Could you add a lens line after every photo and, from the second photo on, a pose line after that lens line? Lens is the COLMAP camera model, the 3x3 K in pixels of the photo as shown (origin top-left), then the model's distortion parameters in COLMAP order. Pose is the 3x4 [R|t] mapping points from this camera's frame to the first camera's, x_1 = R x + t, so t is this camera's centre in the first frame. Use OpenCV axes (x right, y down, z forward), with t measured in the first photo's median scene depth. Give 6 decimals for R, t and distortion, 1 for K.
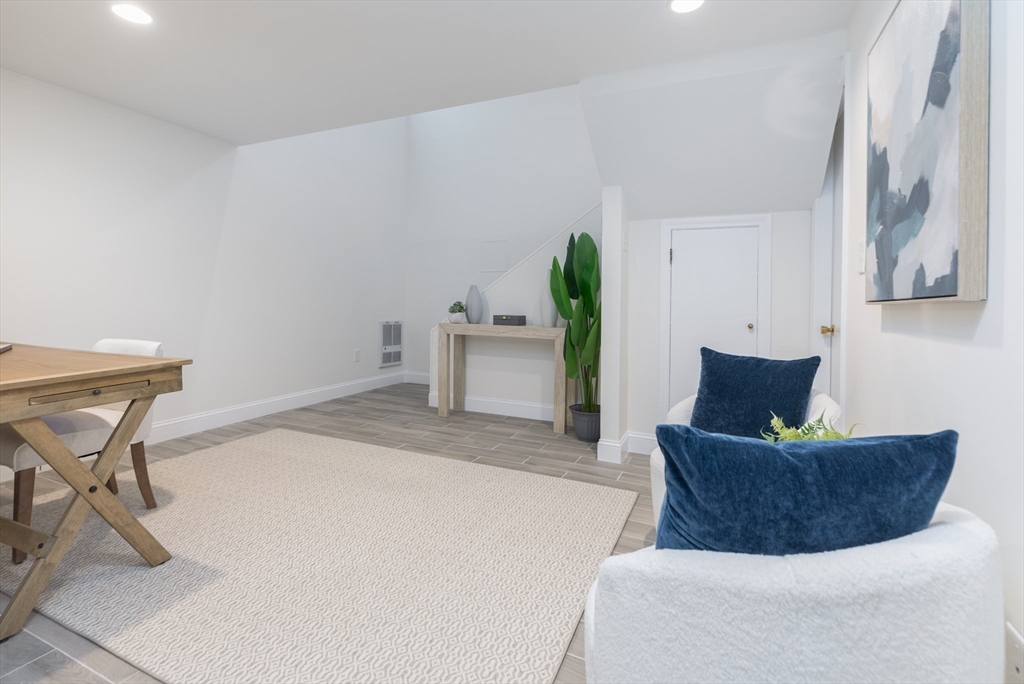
lens RADIAL K [[472.8, 0, 477.3], [0, 472.8, 302.1], [0, 0, 1]] dist [0.002113, 0.000219]
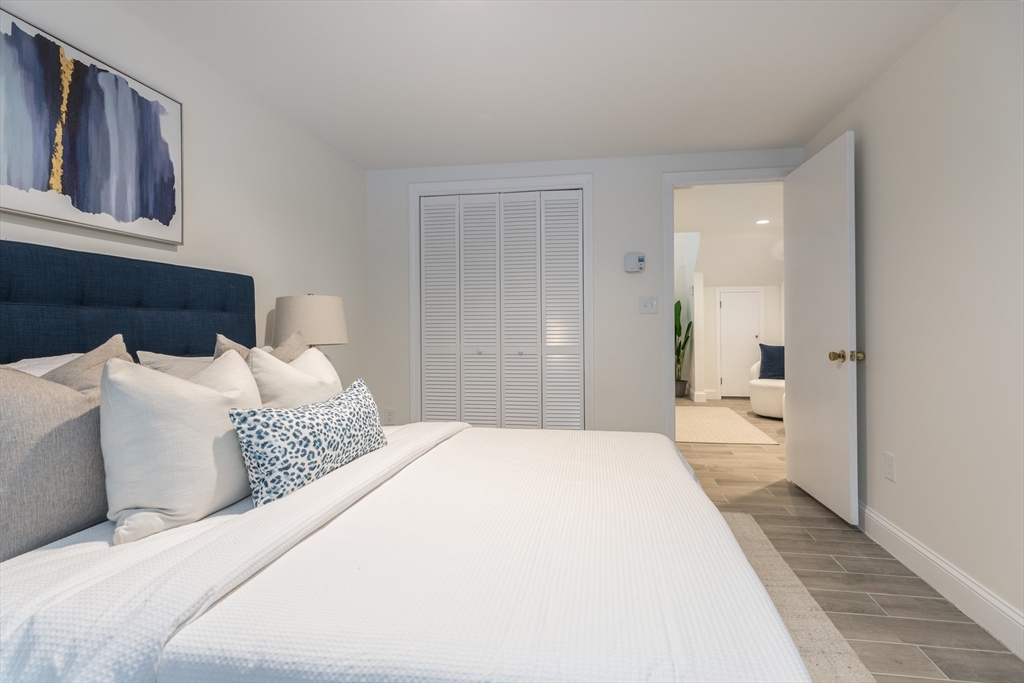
lens RADIAL K [[479.0, 0, 522.6], [0, 479.0, 316.8], [0, 0, 1]] dist [0.003256, 0.000290]
pose [[0.946758, -0.008614, 0.321832, -0.984447], [0.013699, 0.999815, -0.013539, -0.023953], [-0.321655, 0.017226, 0.946700, -0.666424]]
